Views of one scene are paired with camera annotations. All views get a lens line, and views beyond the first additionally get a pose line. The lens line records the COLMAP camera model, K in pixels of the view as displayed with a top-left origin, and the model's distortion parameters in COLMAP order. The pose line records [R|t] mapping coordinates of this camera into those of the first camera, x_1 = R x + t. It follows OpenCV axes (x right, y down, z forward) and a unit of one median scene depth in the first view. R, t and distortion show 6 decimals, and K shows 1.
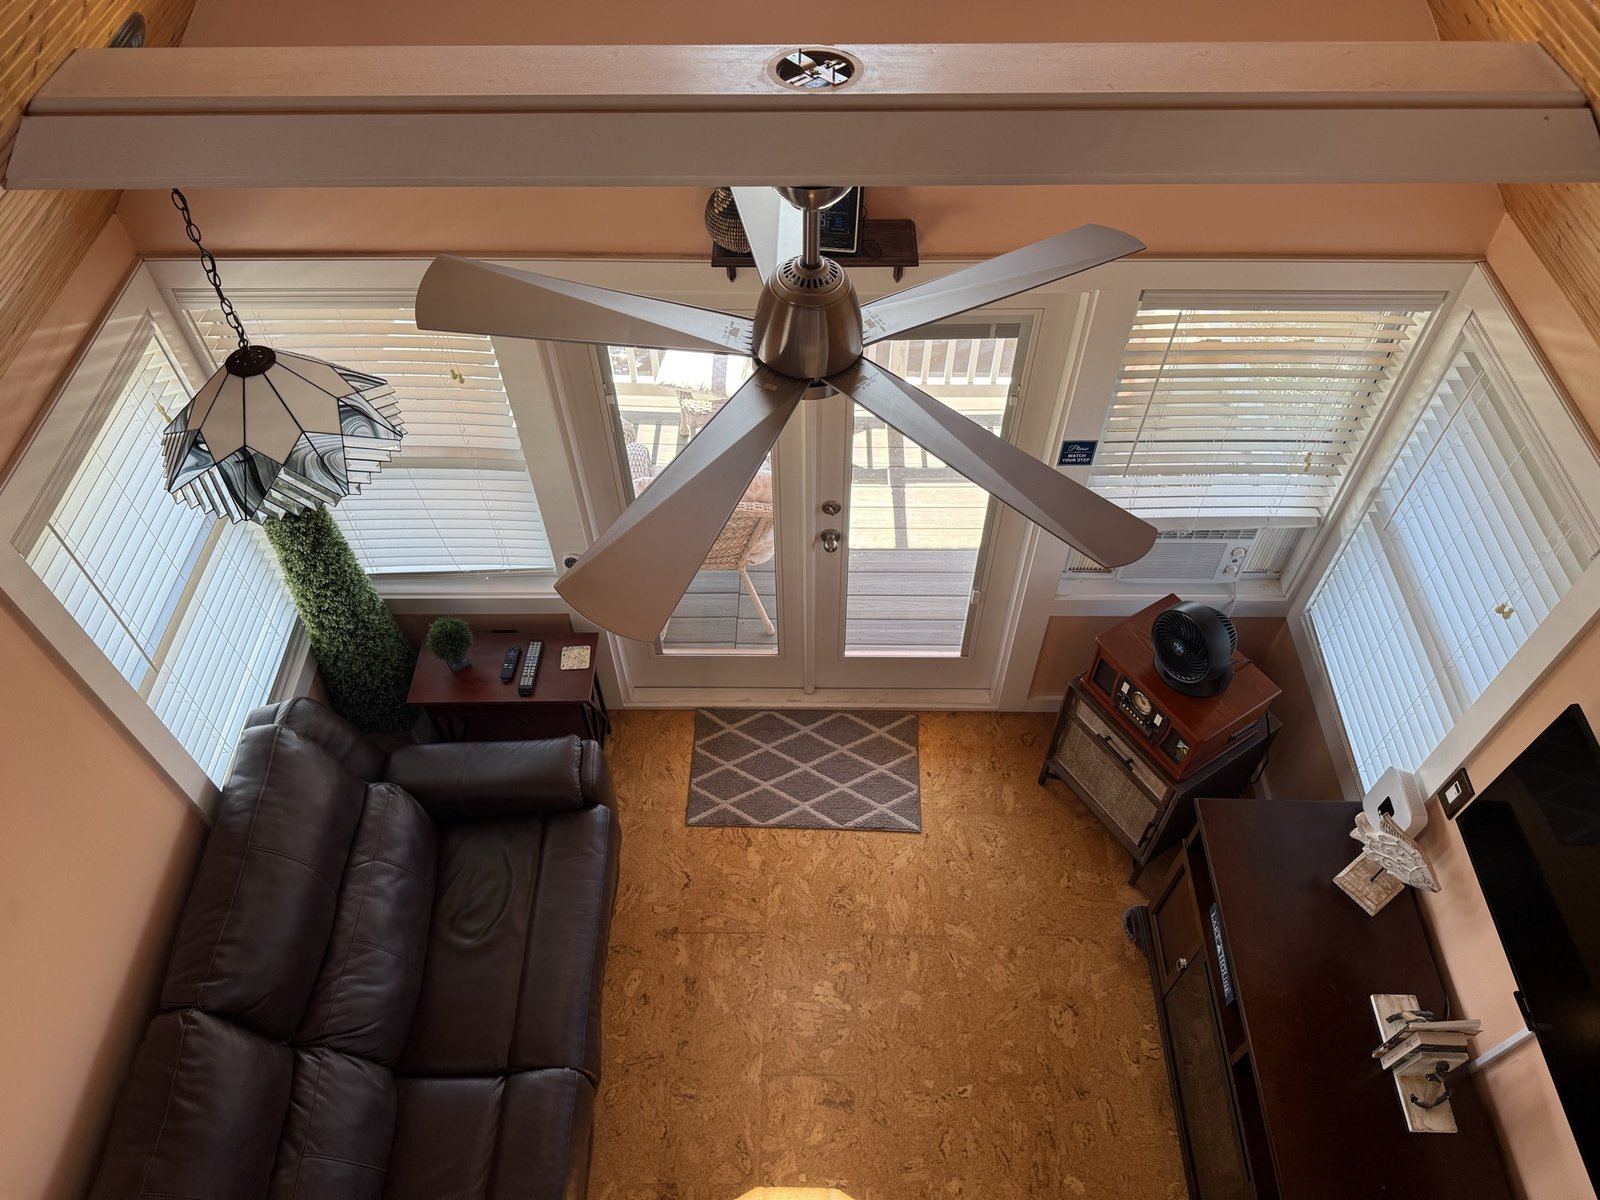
lens RADIAL K [[1109.0, 0, 800.0], [0, 1109.0, 600.0], [0, 0, 1]] dist [0.091094, -0.122764]
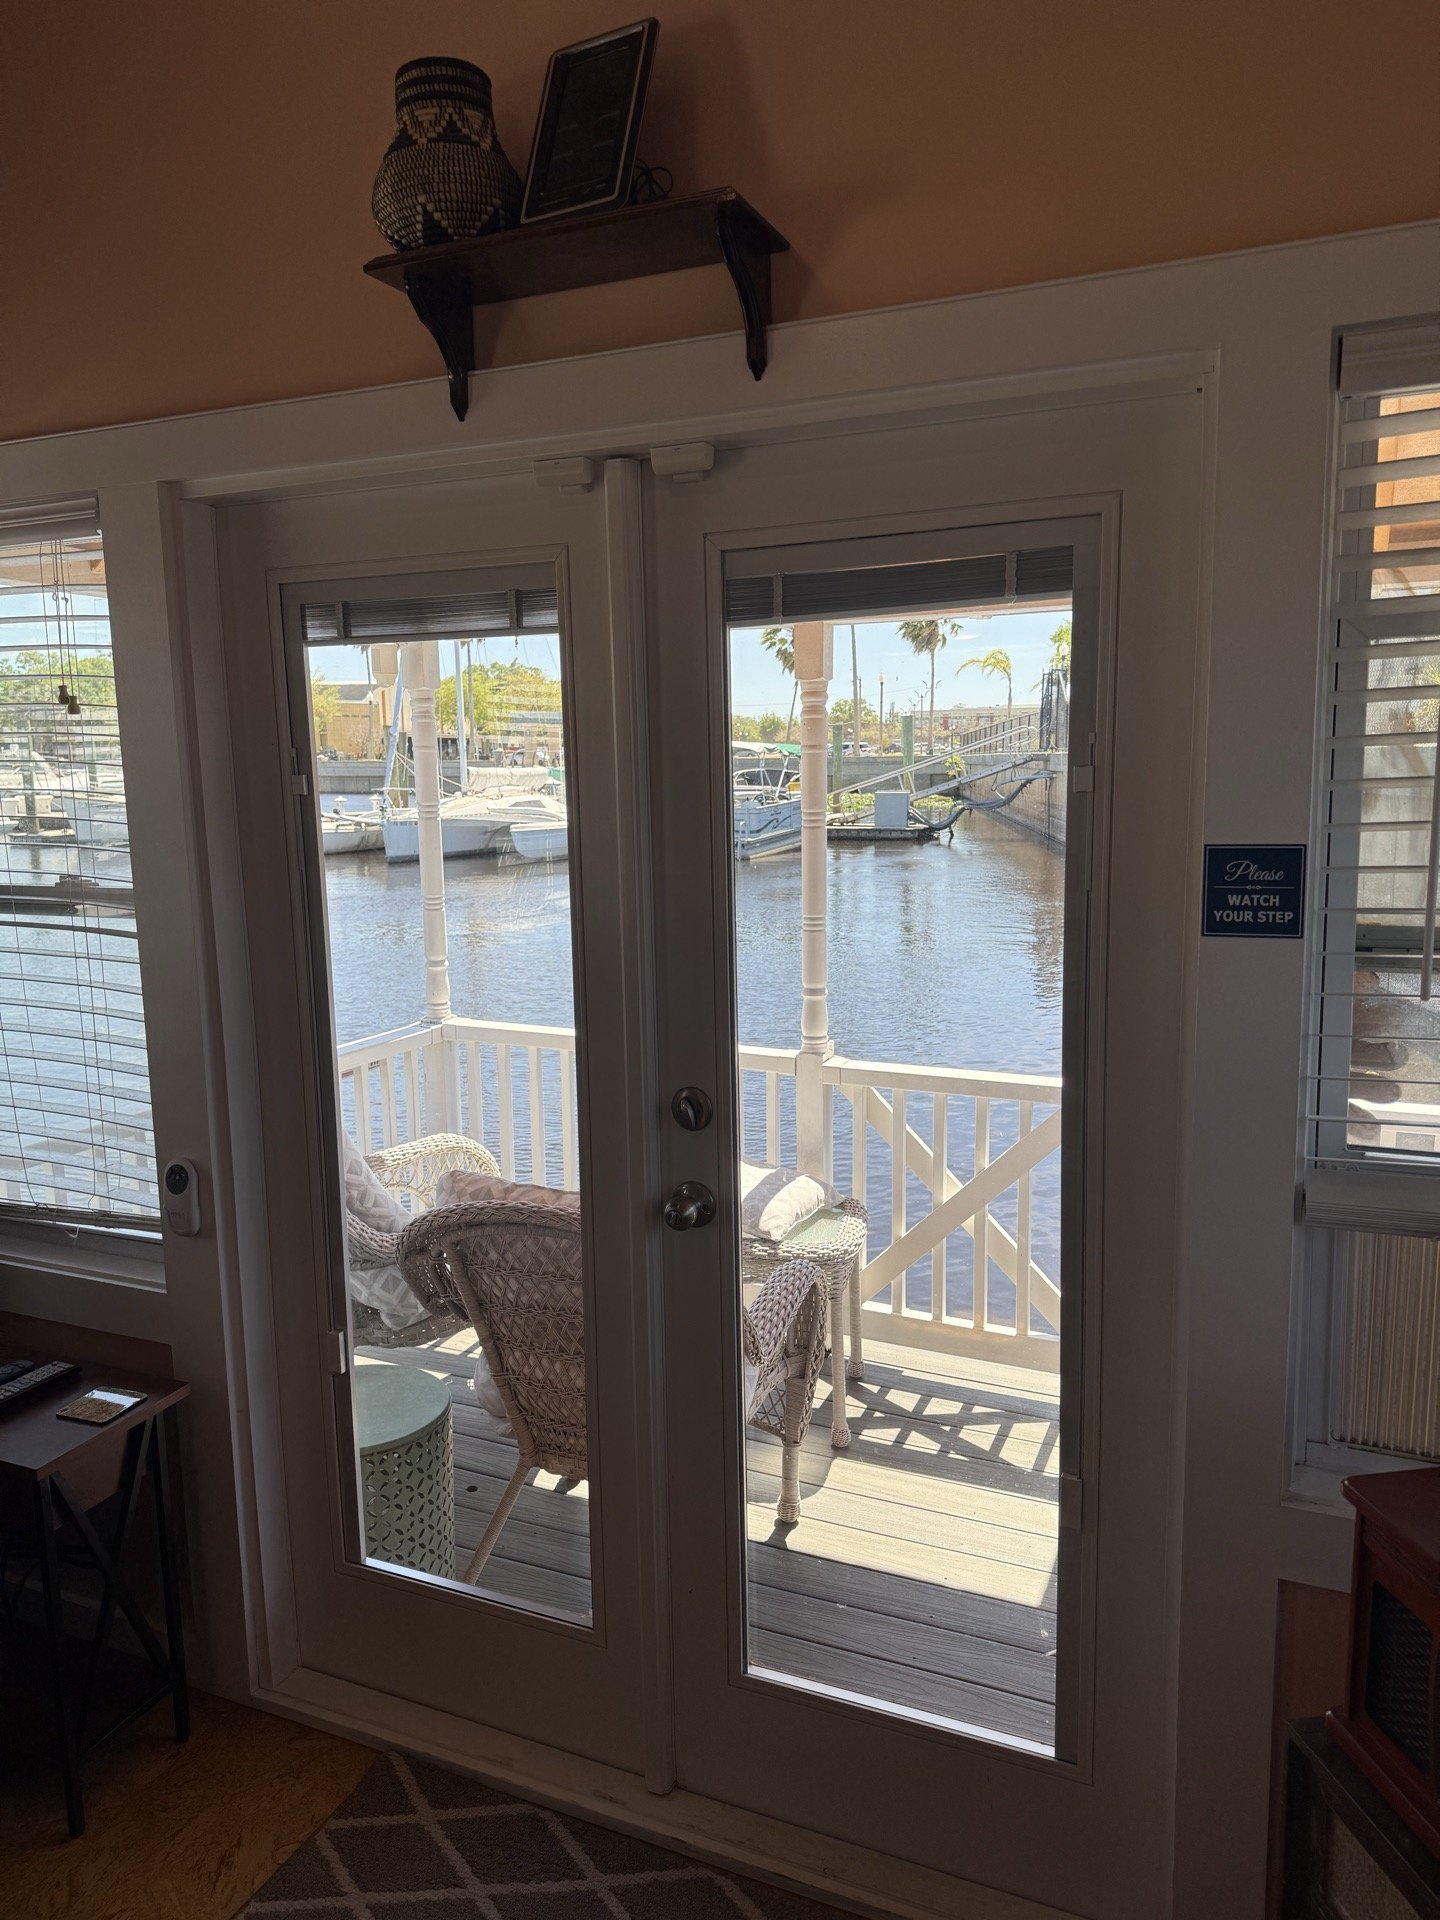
lens RADIAL K [[1330.7, 0, 720.0], [0, 1330.7, 960.0], [0, 0, 1]] dist [0.091094, -0.122764]
pose [[0.916237, 0.045289, -0.398068, 0.204737], [-0.305372, 0.722117, -0.620721, 0.163651], [0.259339, 0.690287, 0.675461, 0.519228]]
